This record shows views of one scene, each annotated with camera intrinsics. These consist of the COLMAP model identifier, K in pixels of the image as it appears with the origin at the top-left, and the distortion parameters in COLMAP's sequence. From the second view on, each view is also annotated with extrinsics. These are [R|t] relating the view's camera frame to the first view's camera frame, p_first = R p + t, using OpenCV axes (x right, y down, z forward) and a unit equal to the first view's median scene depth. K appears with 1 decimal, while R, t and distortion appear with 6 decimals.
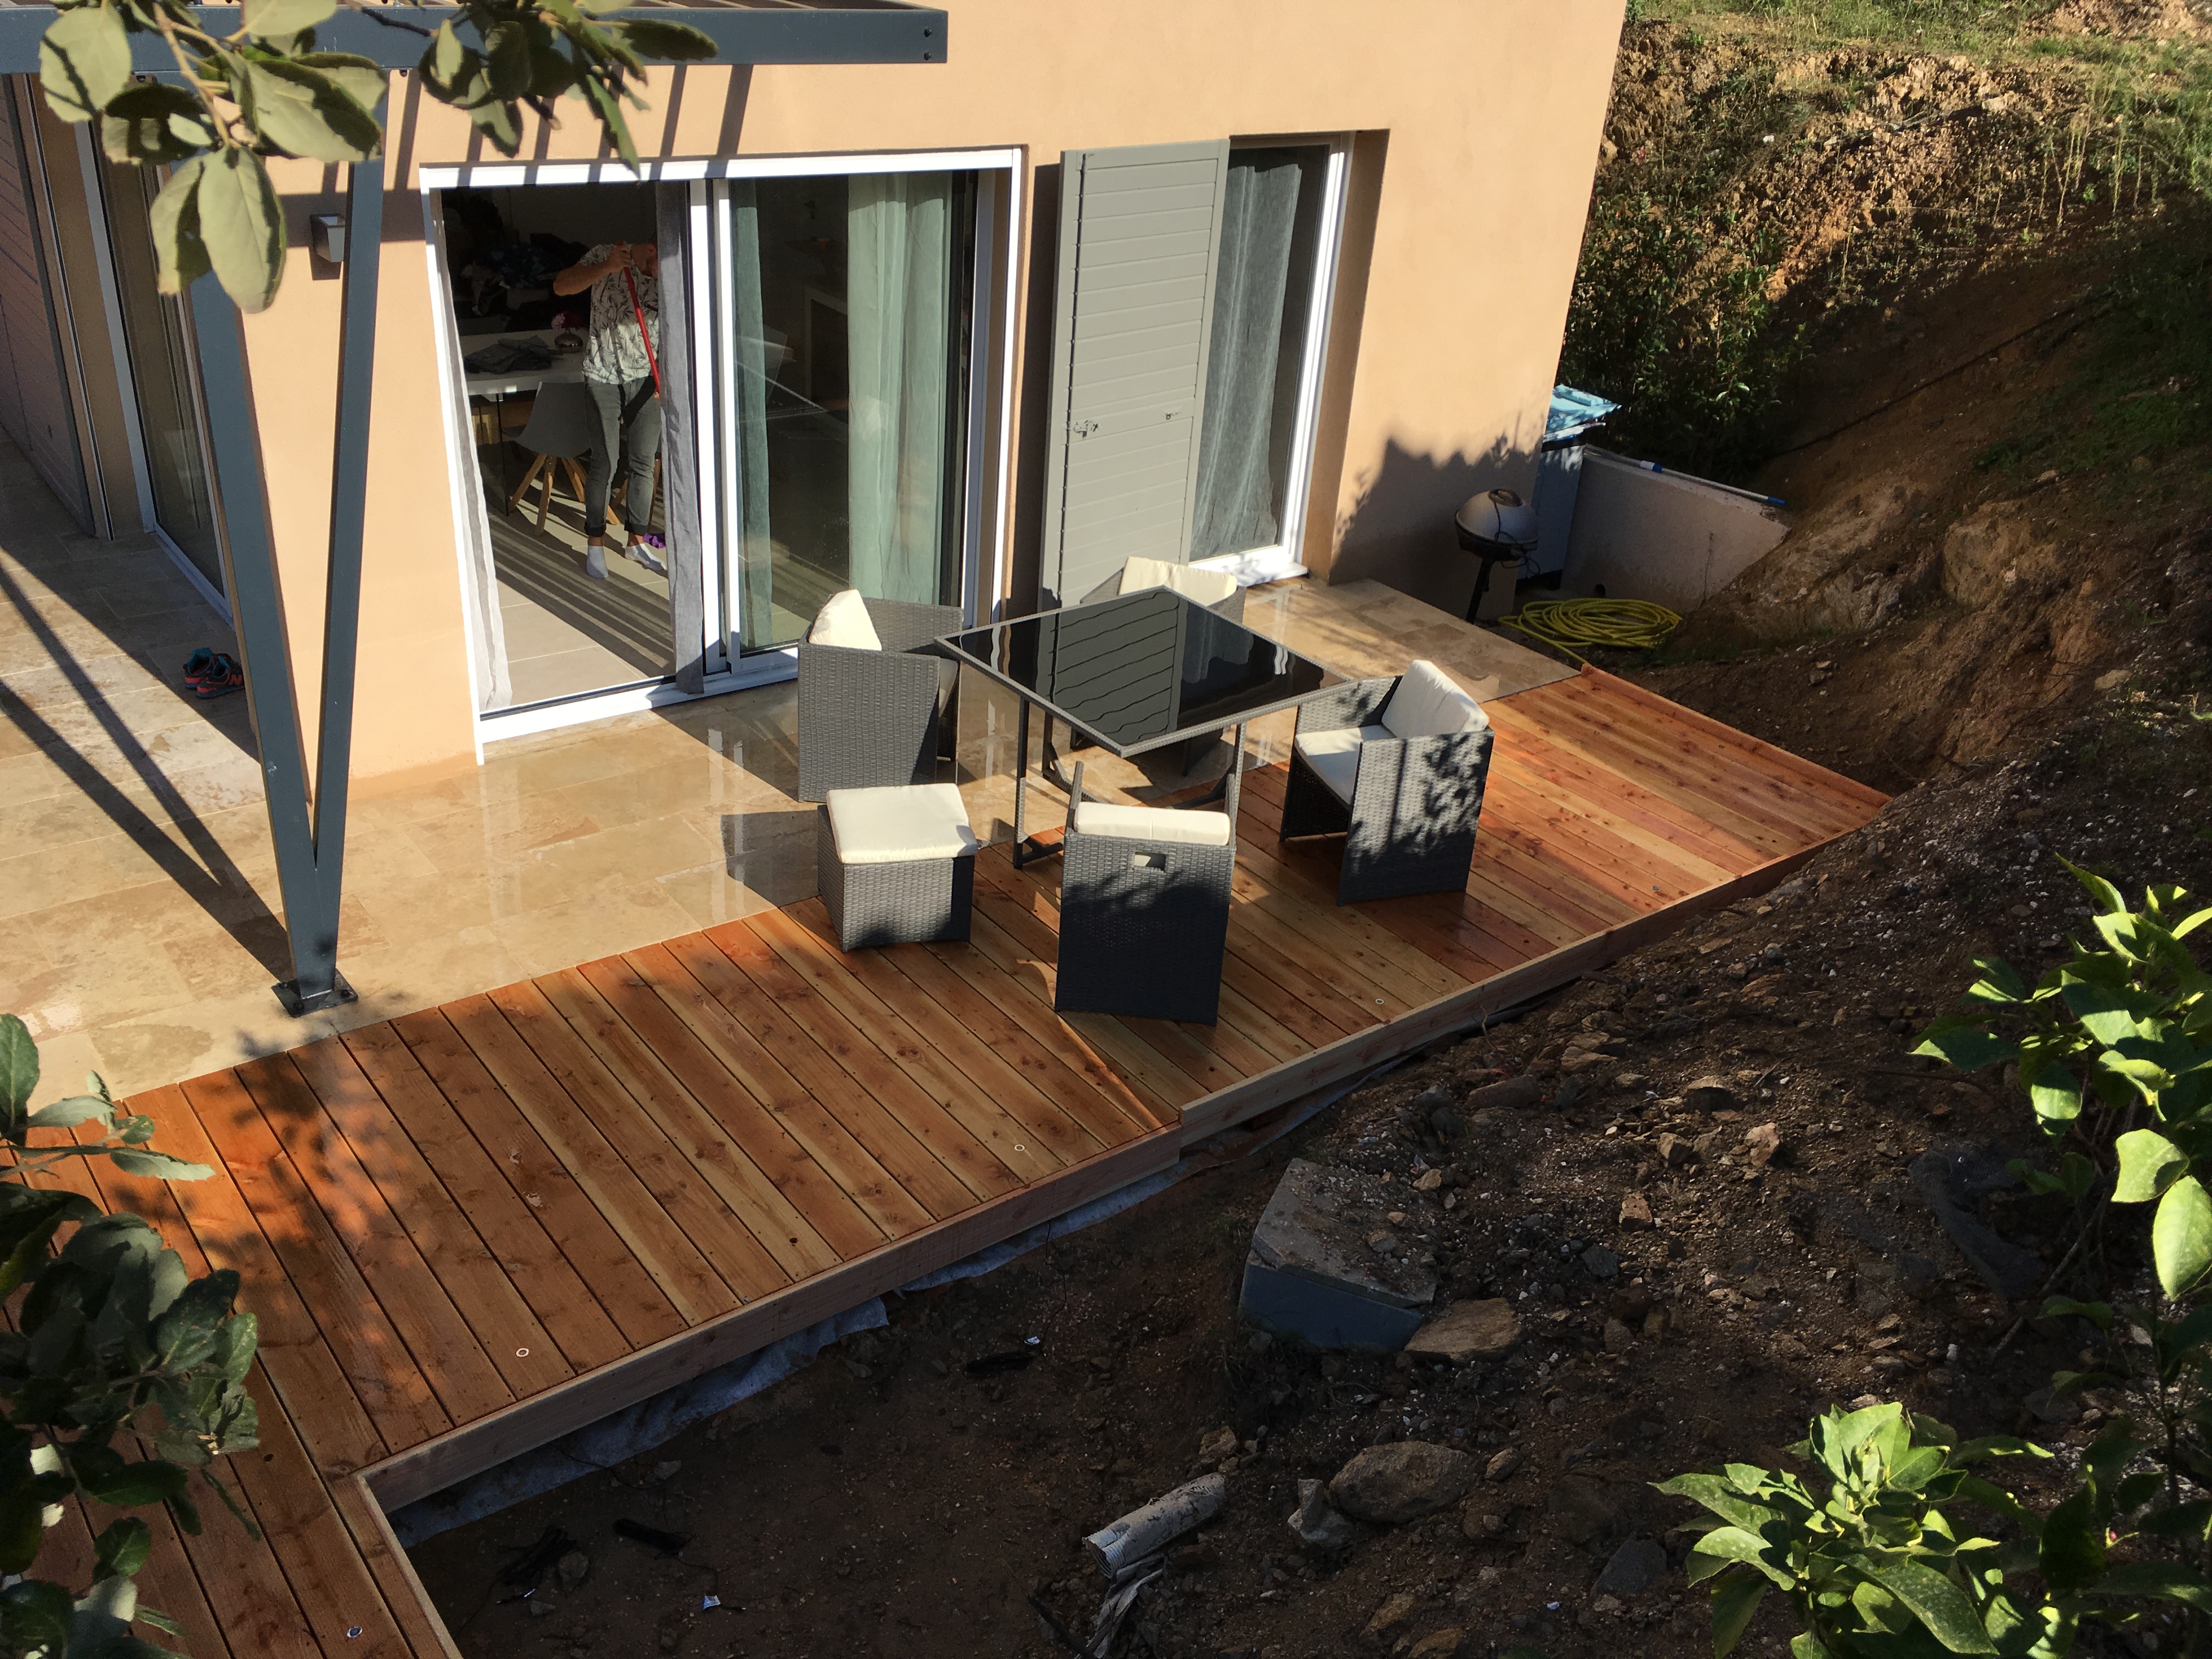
lens RADIAL K [[1894.4, 0, 1104.5], [0, 1894.4, 833.3], [0, 0, 1]] dist [0.063969, -0.090871]
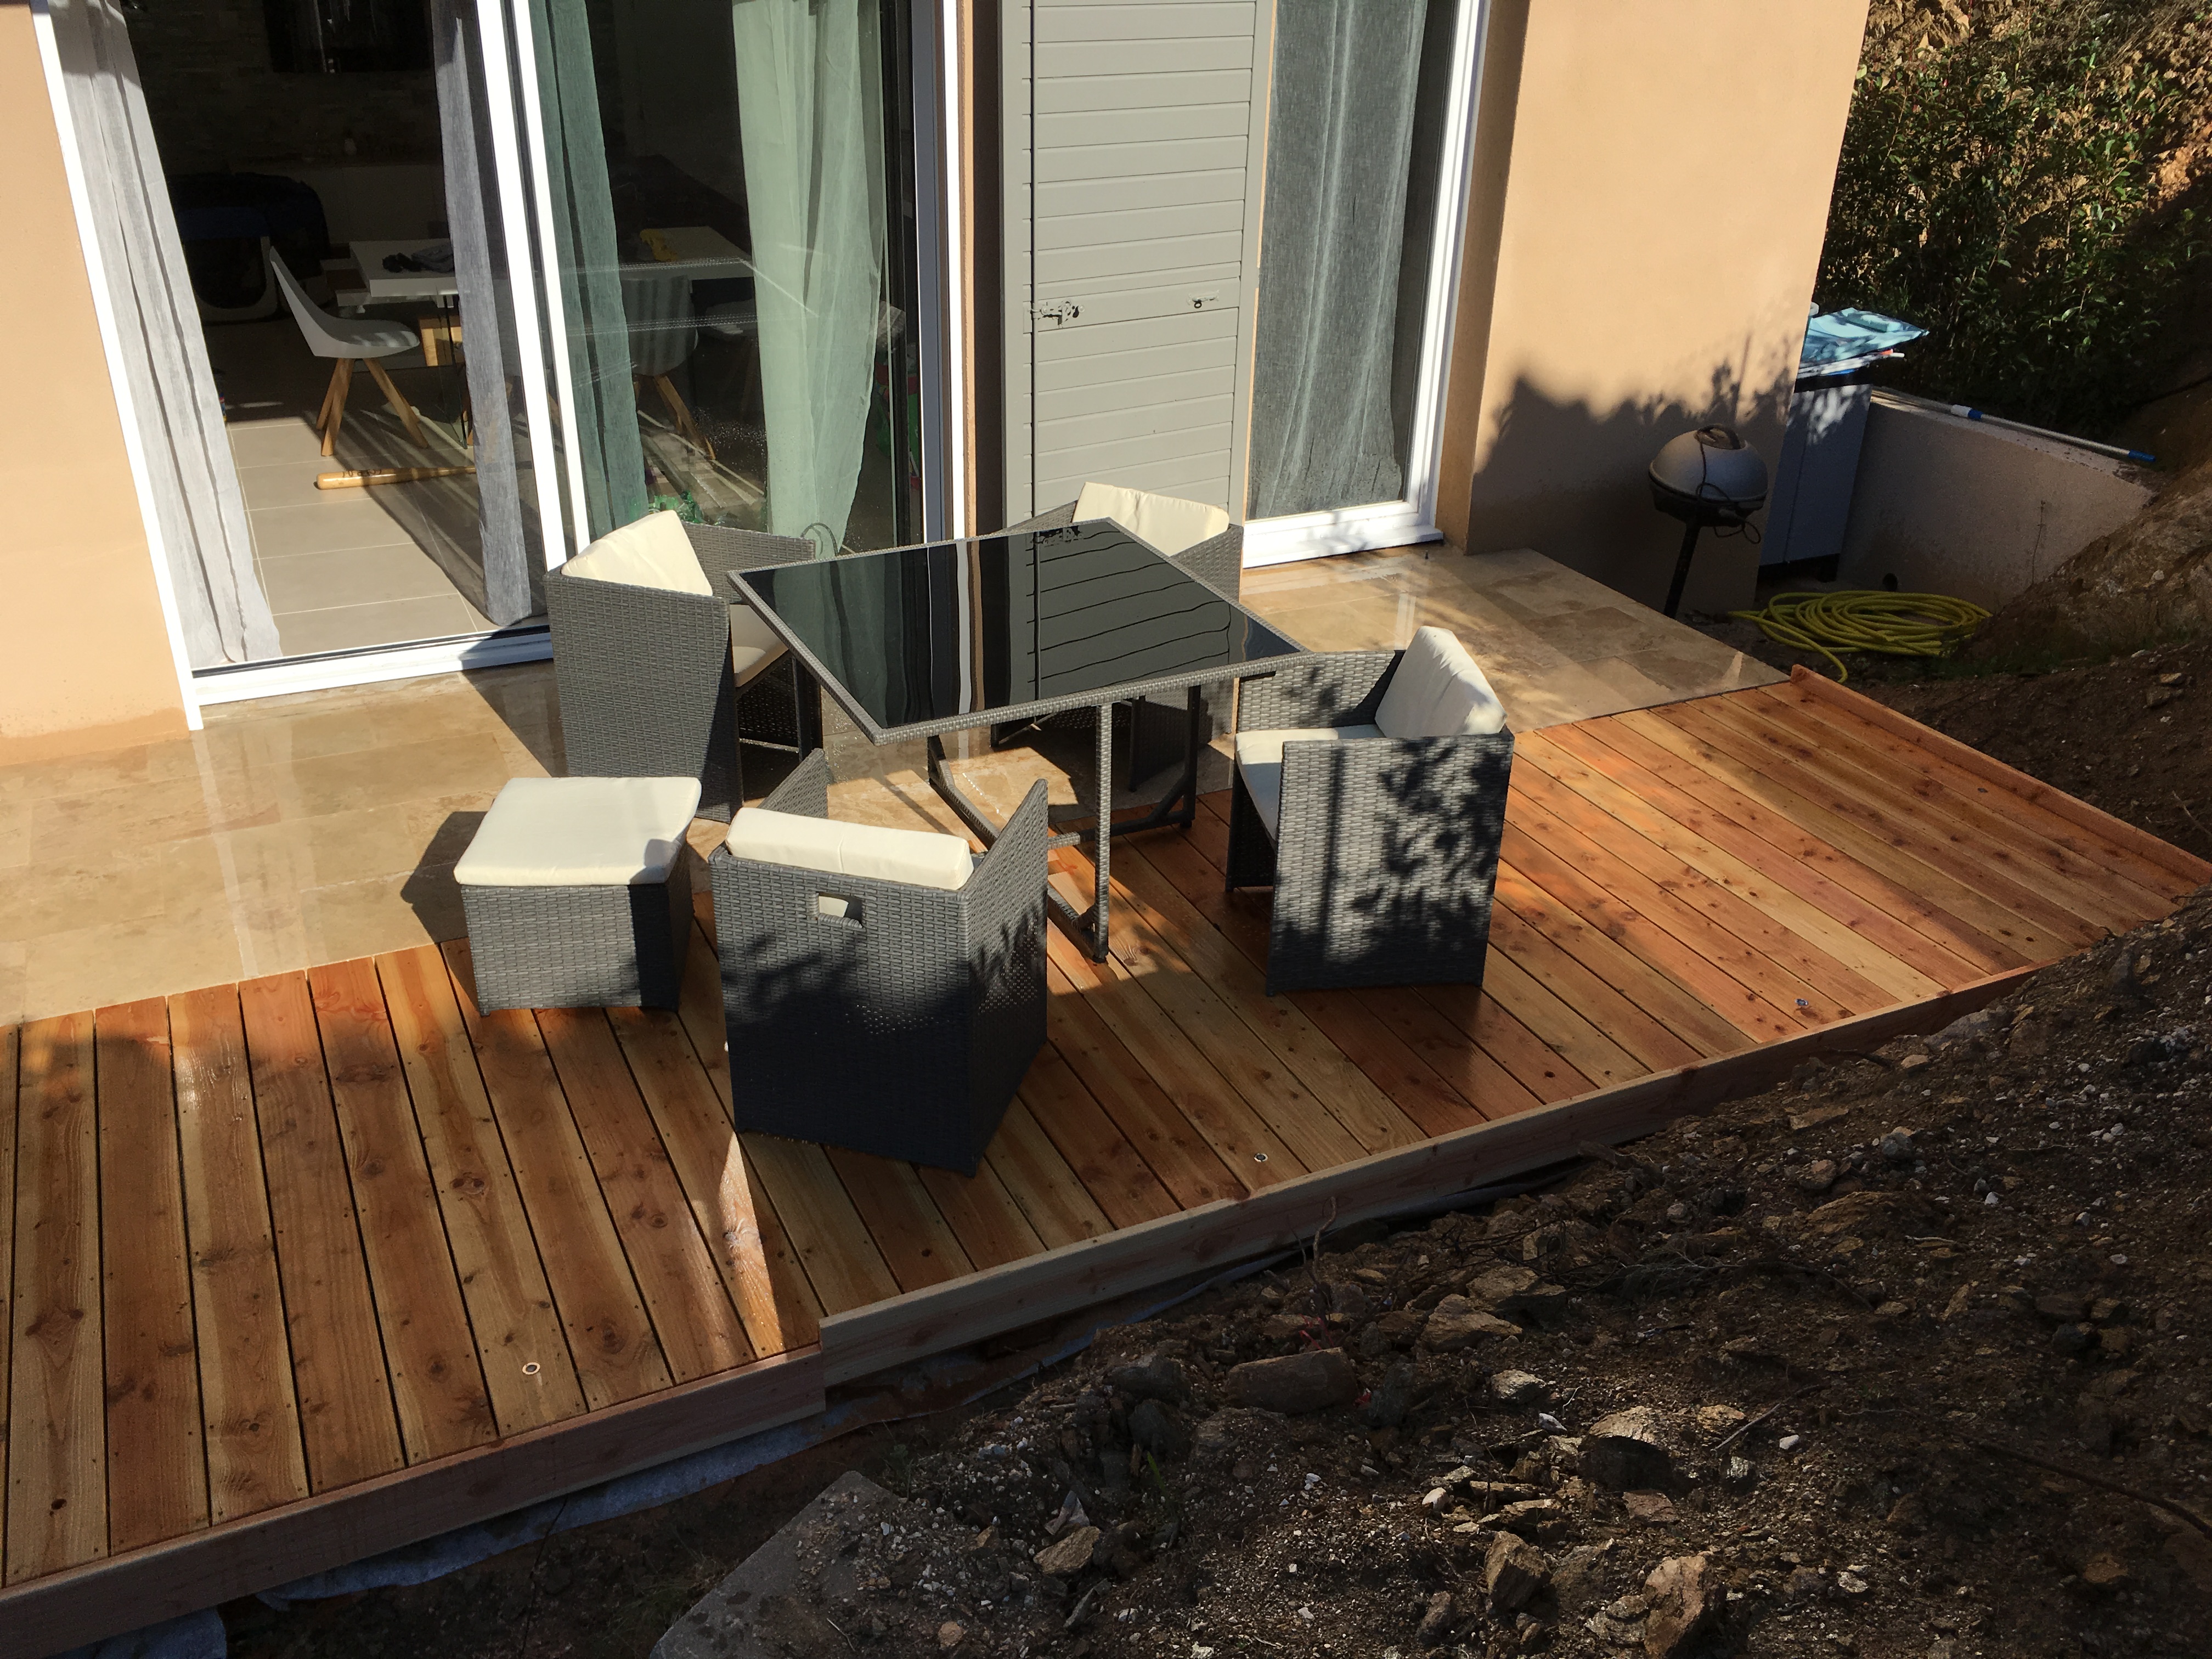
lens RADIAL K [[1894.4, 0, 1102.9], [0, 1894.4, 828.6], [0, 0, 1]] dist [0.063969, -0.090871]
pose [[0.976332, 0.052222, -0.209880, 0.188976], [-0.056640, 0.998281, -0.015093, -0.005536], [0.208731, 0.026623, 0.977611, 0.327406]]
